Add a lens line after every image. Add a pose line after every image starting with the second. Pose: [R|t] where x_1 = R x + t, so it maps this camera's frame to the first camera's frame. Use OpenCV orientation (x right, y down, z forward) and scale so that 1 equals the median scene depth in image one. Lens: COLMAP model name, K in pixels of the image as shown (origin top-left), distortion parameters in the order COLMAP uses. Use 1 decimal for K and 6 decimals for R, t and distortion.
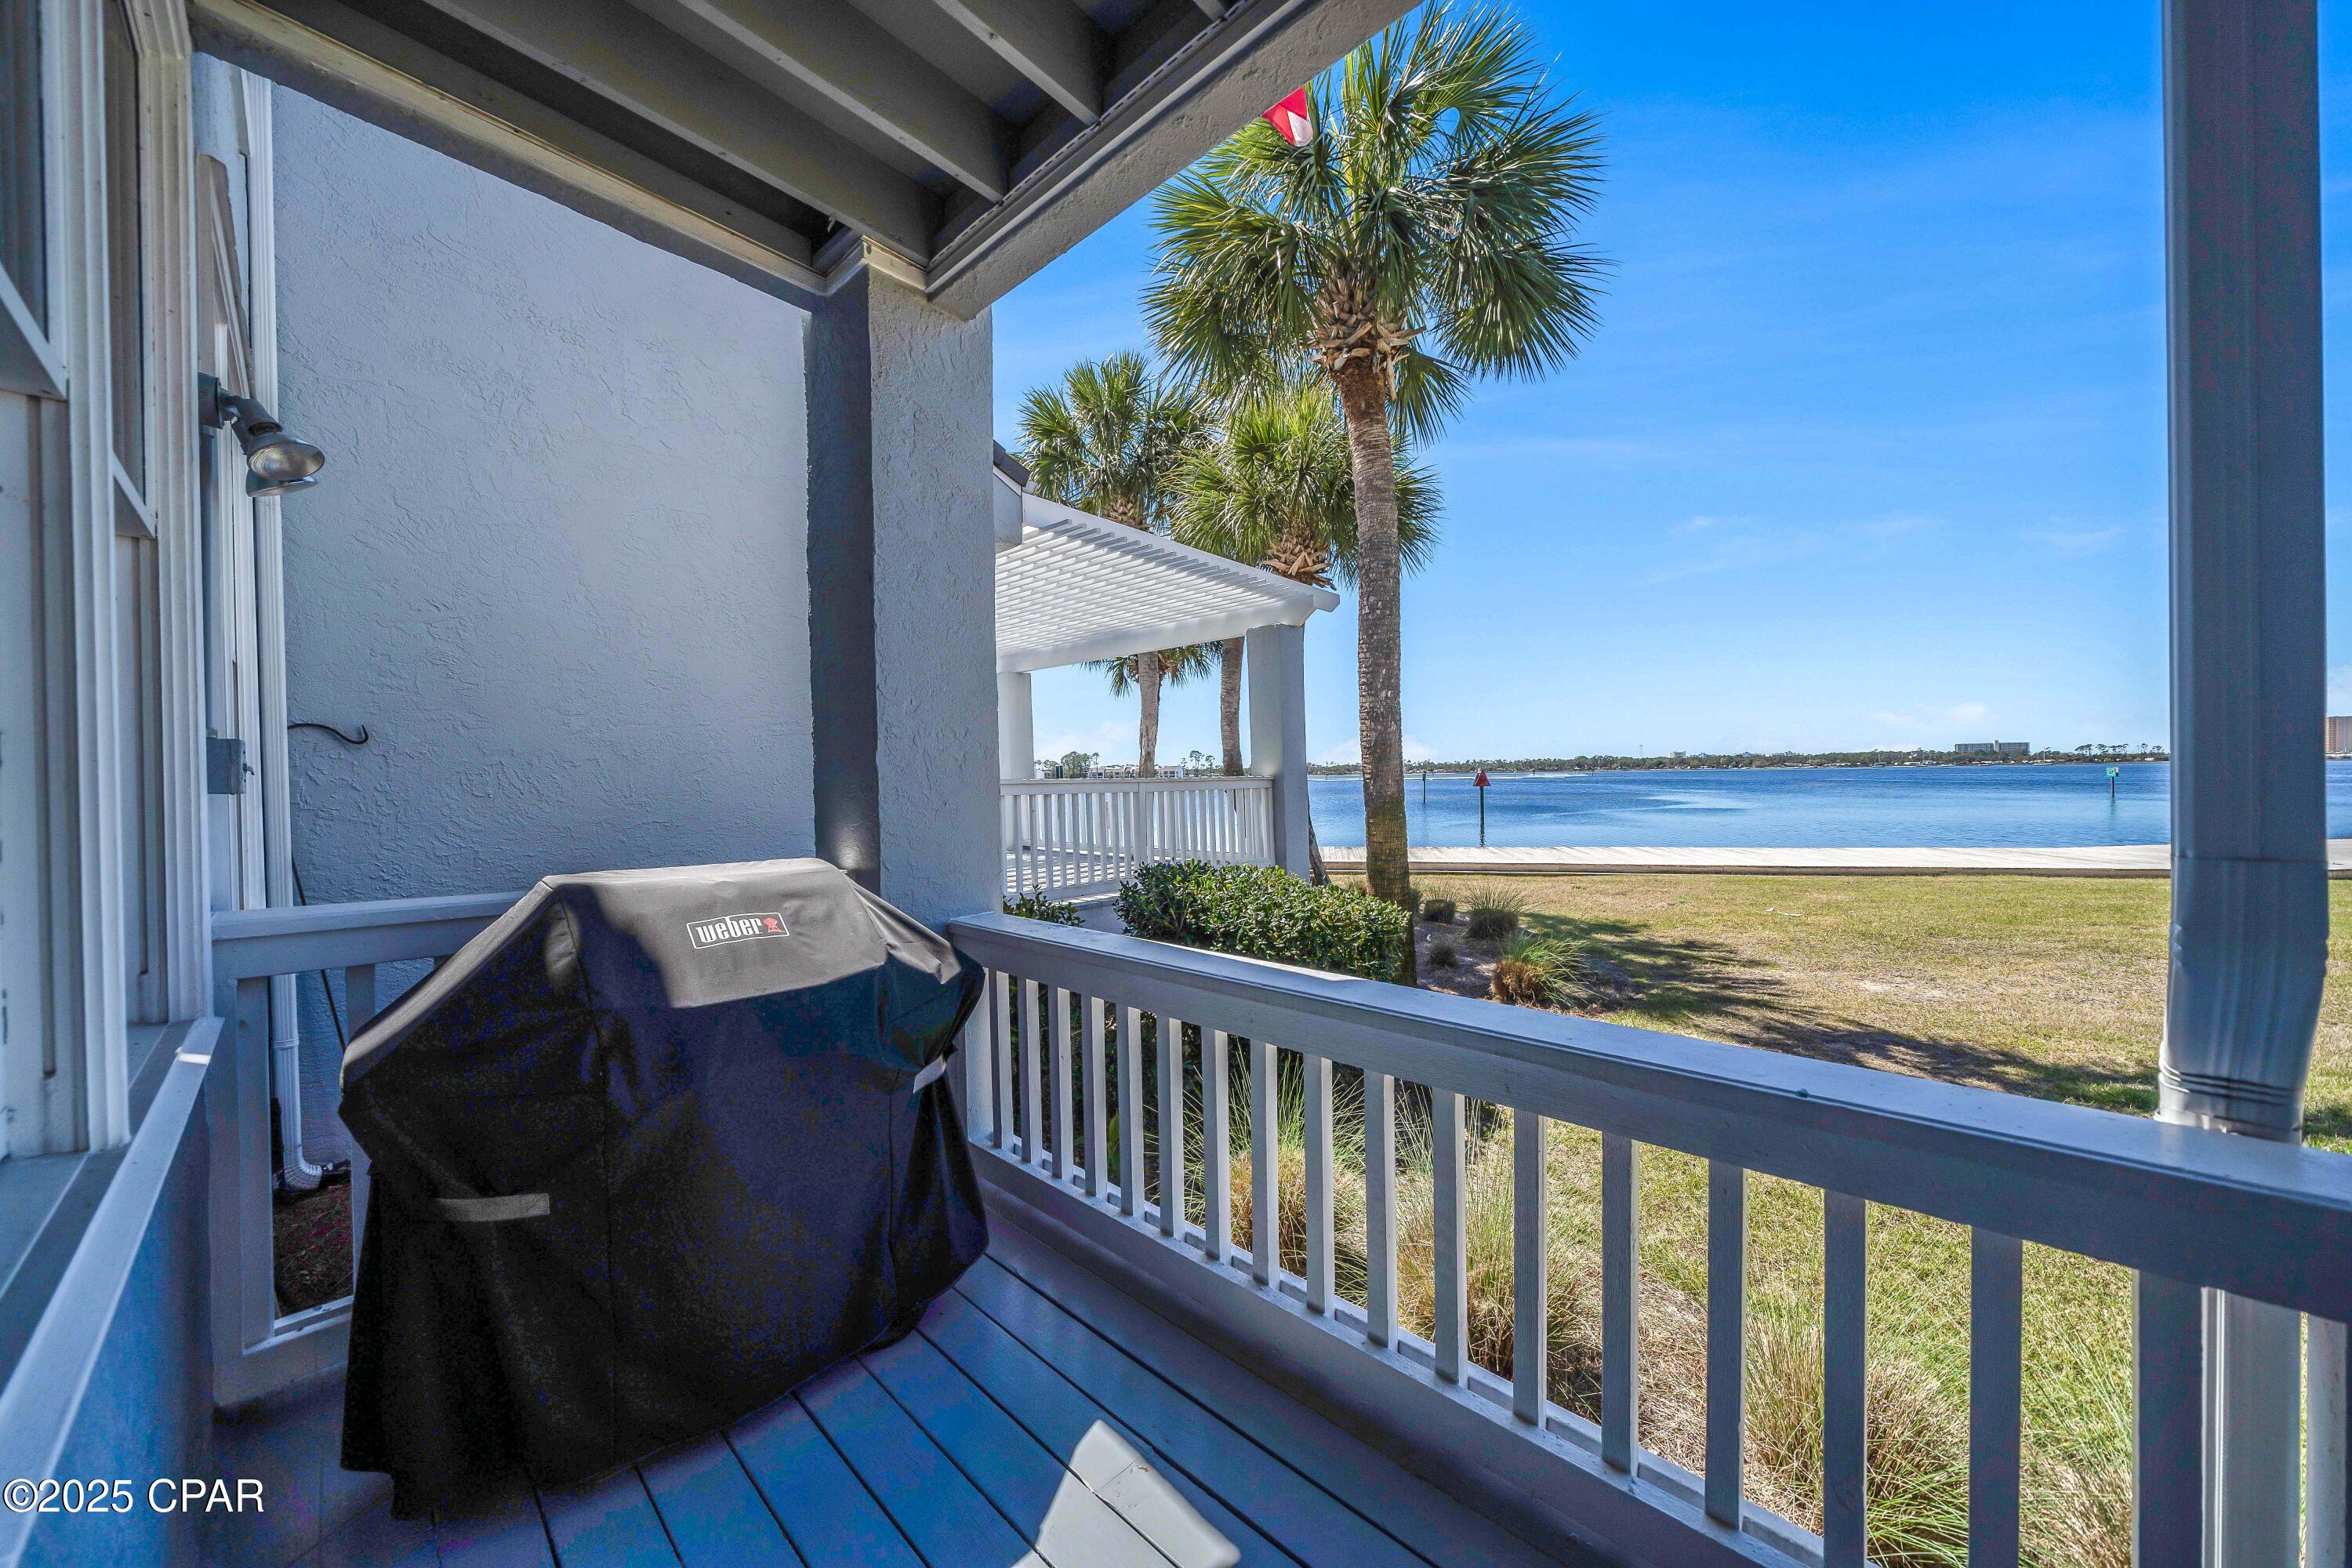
lens RADIAL K [[797.6, 0, 1176.0], [0, 797.6, 784.0], [0, 0, 1]] dist [0.000819, 0.000019]
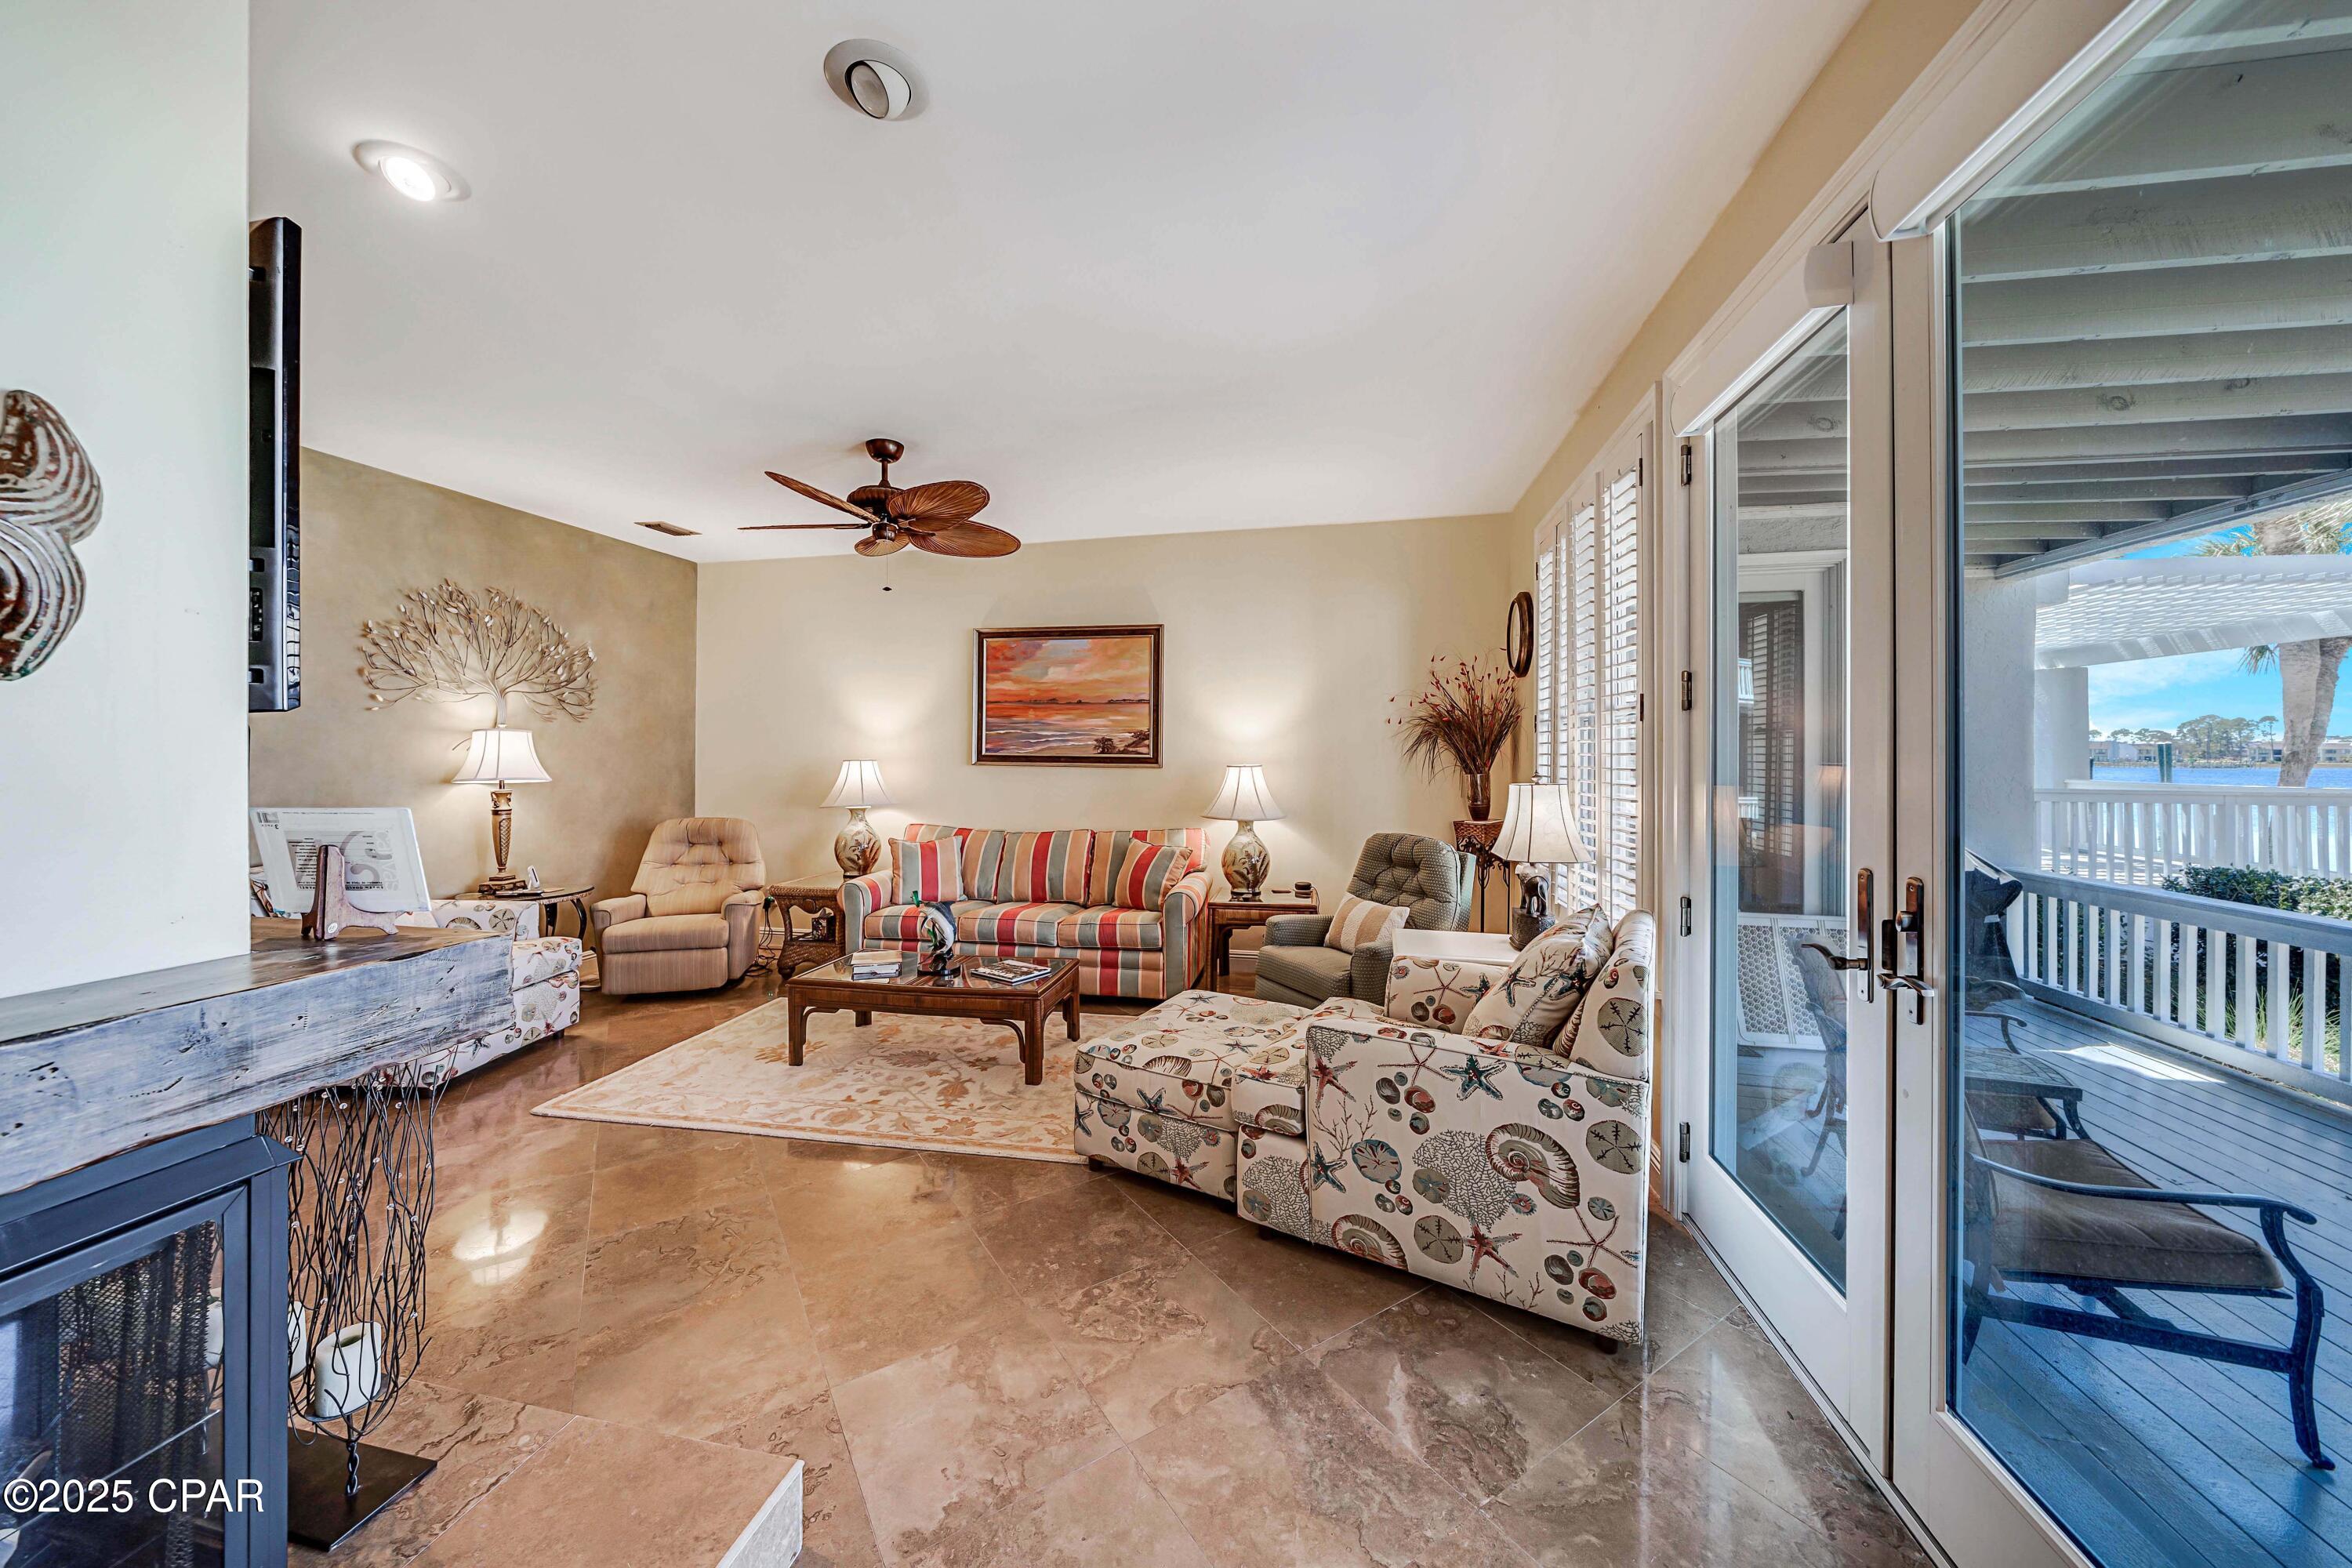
lens RADIAL K [[861.3, 0, 1175.8], [0, 861.3, 755.7], [0, 0, 1]] dist [-0.000086, 0.000006]
pose [[0.531752, 0.017347, -0.846722, 0.531383], [-0.014864, 0.999827, 0.011149, -0.131125], [0.846770, 0.006657, 0.531918, -2.271708]]
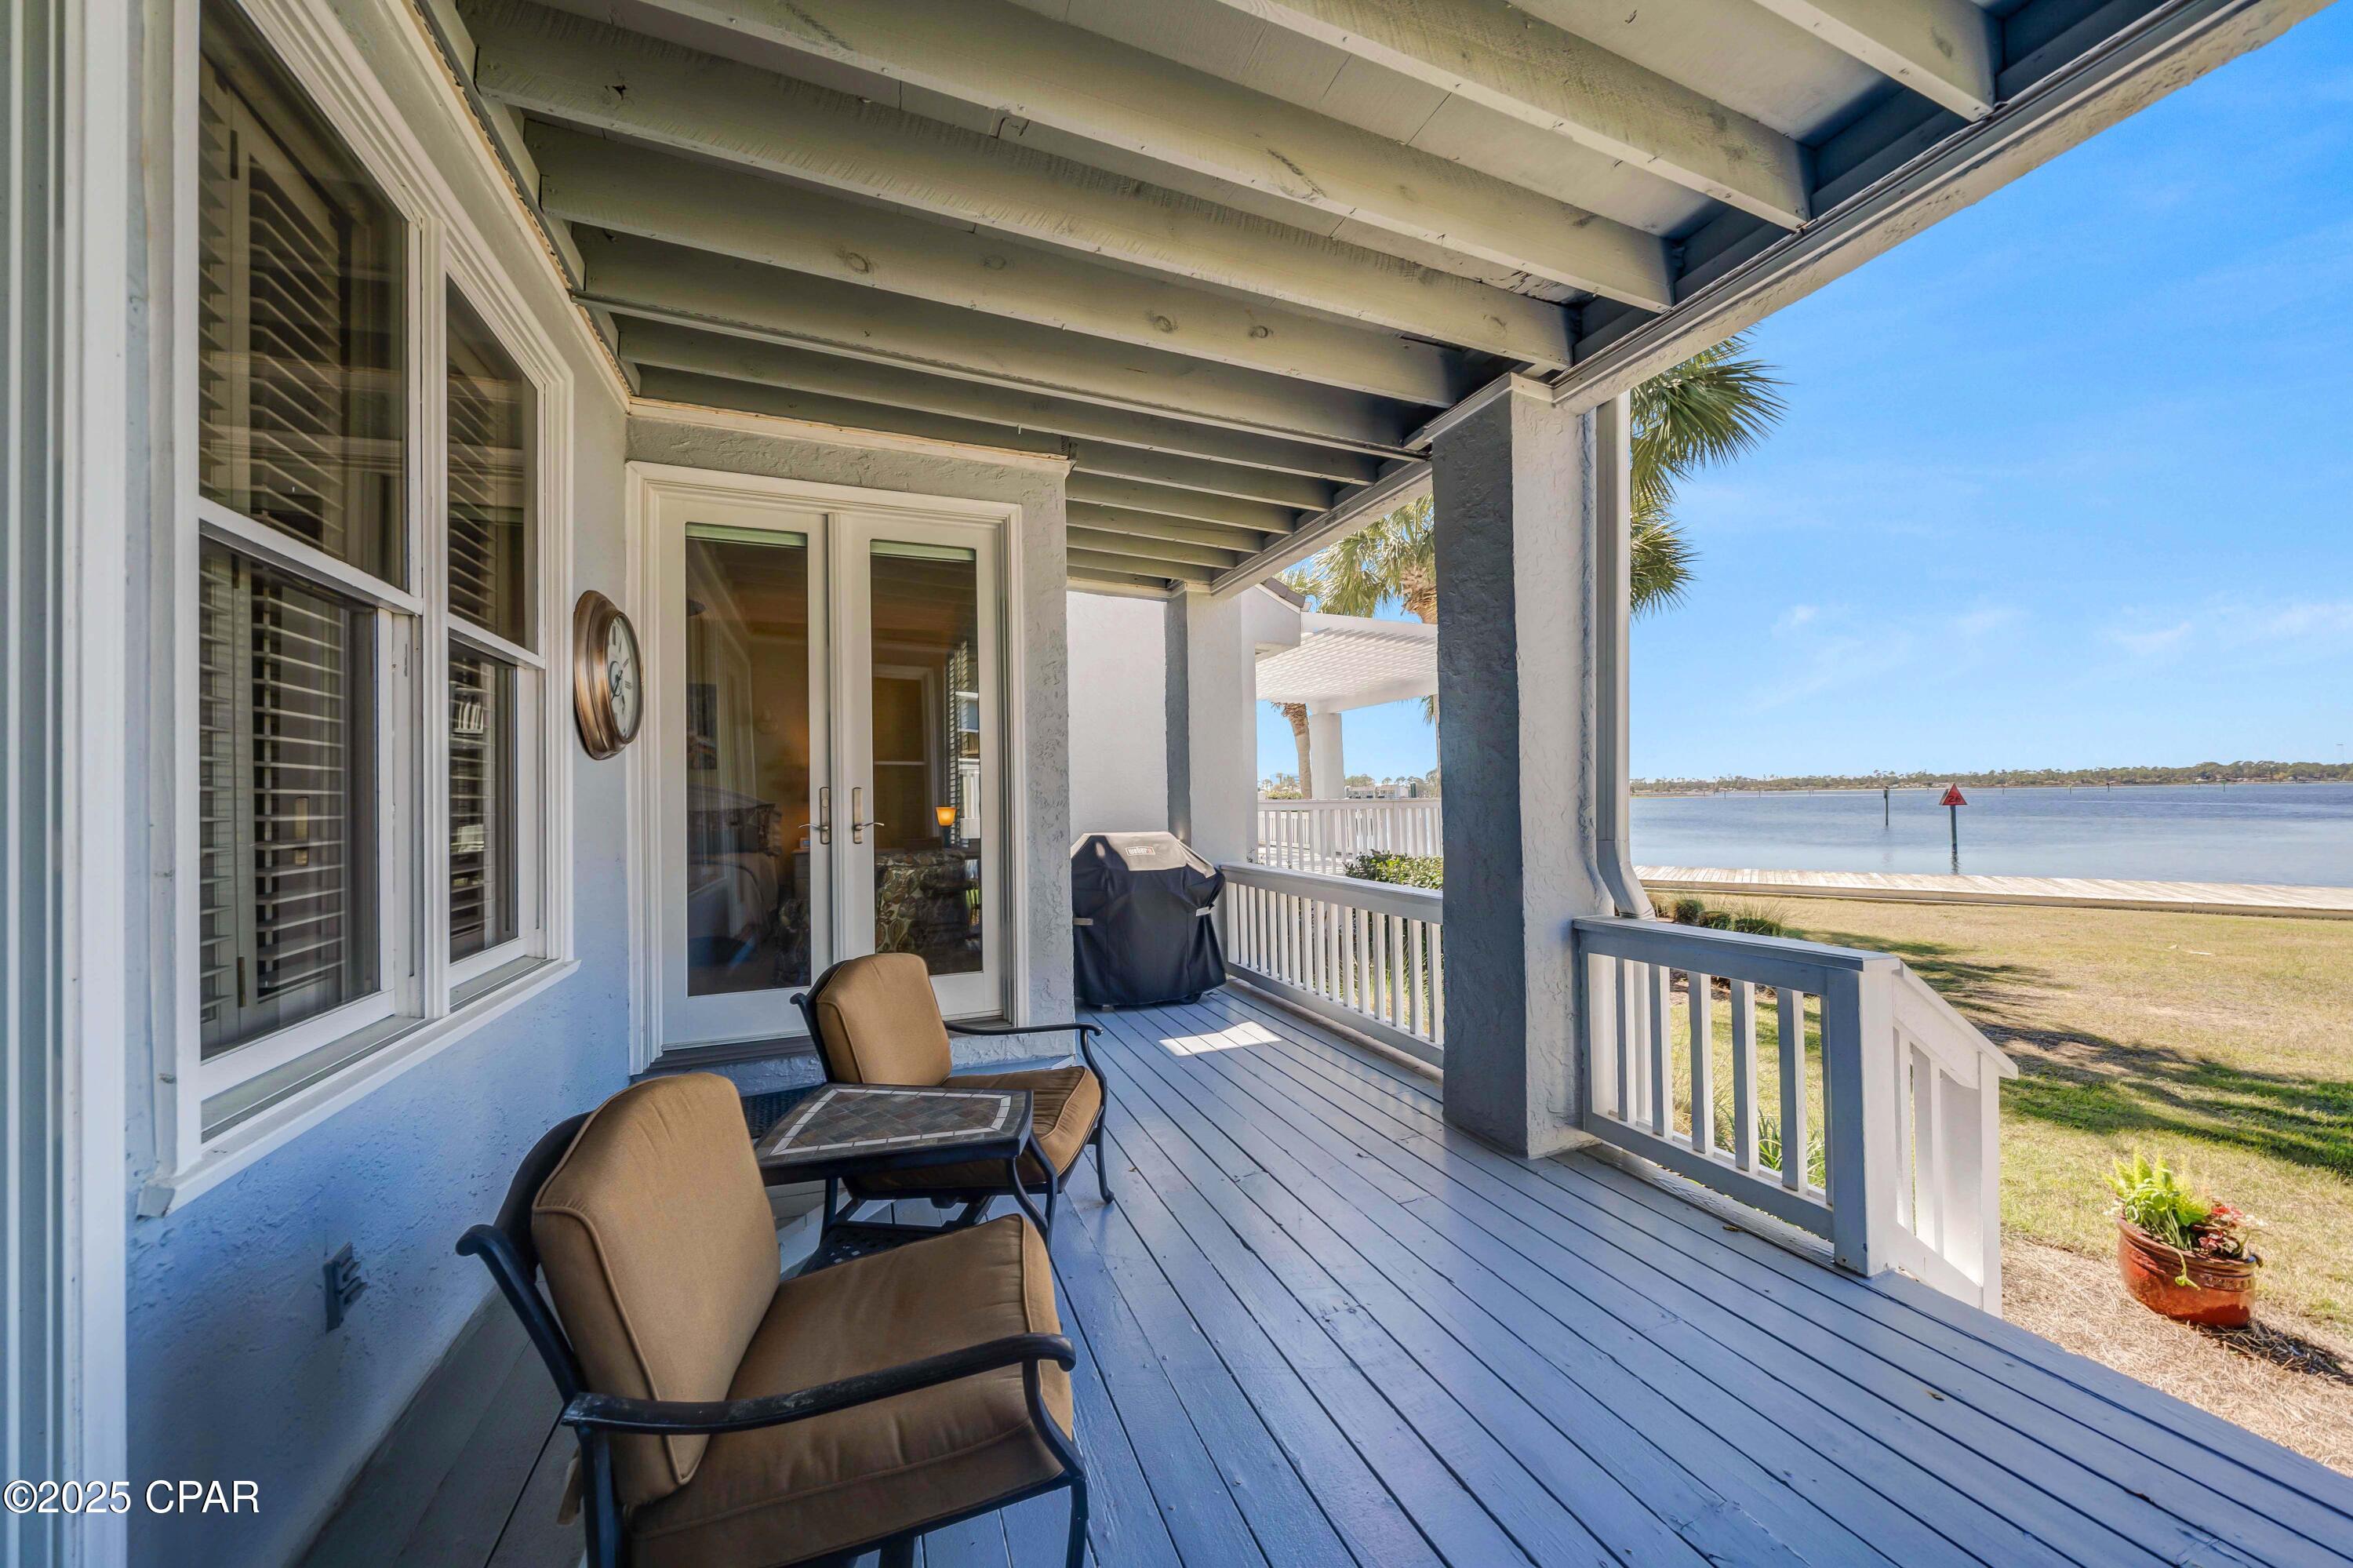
lens RADIAL K [[825.6, 0, 1169.4], [0, 825.6, 775.9], [0, 0, 1]] dist [-0.001164, -0.000111]
pose [[0.897208, -0.009624, -0.441504, 0.682358], [-0.003163, 0.999597, -0.028216, -0.013532], [0.441597, 0.026712, 0.896816, -1.291325]]
